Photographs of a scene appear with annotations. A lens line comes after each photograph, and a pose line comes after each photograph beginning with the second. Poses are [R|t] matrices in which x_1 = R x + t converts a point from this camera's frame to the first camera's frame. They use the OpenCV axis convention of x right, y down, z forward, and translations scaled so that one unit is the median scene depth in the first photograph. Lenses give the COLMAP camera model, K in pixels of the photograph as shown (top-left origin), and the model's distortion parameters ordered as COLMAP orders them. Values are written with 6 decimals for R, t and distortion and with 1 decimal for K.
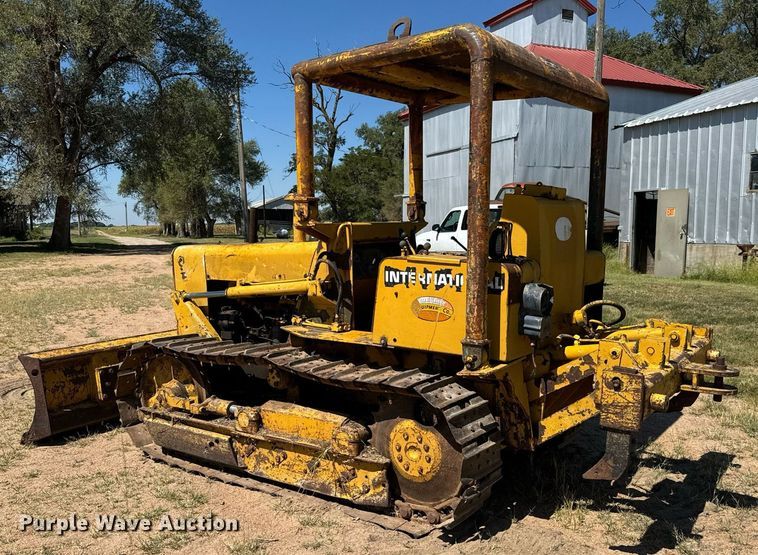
lens RADIAL K [[657.8, 0, 379.5], [0, 657.8, 276.6], [0, 0, 1]] dist [0.093214, -0.011315]
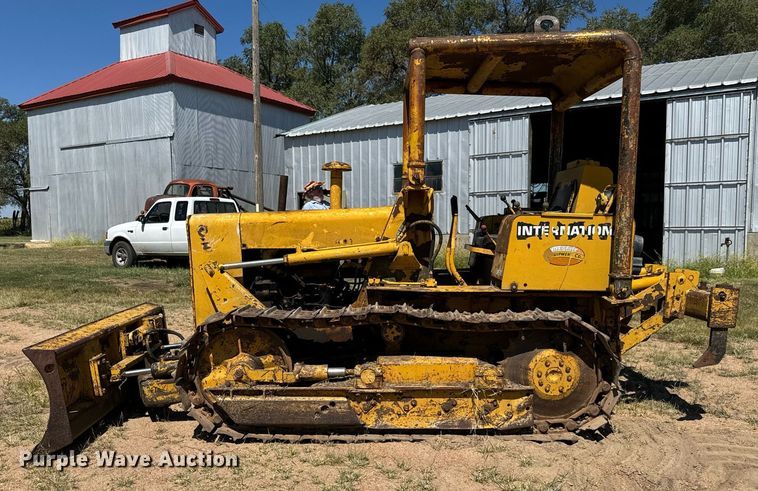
lens RADIAL K [[610.1, 0, 379.1], [0, 610.1, 252.3], [0, 0, 1]] dist [0.059757, -0.027191]
pose [[0.853285, -0.029490, 0.520611, -0.684146], [0.043573, 0.998940, -0.014830, 0.038582], [-0.519622, 0.035339, 0.853665, 0.177205]]
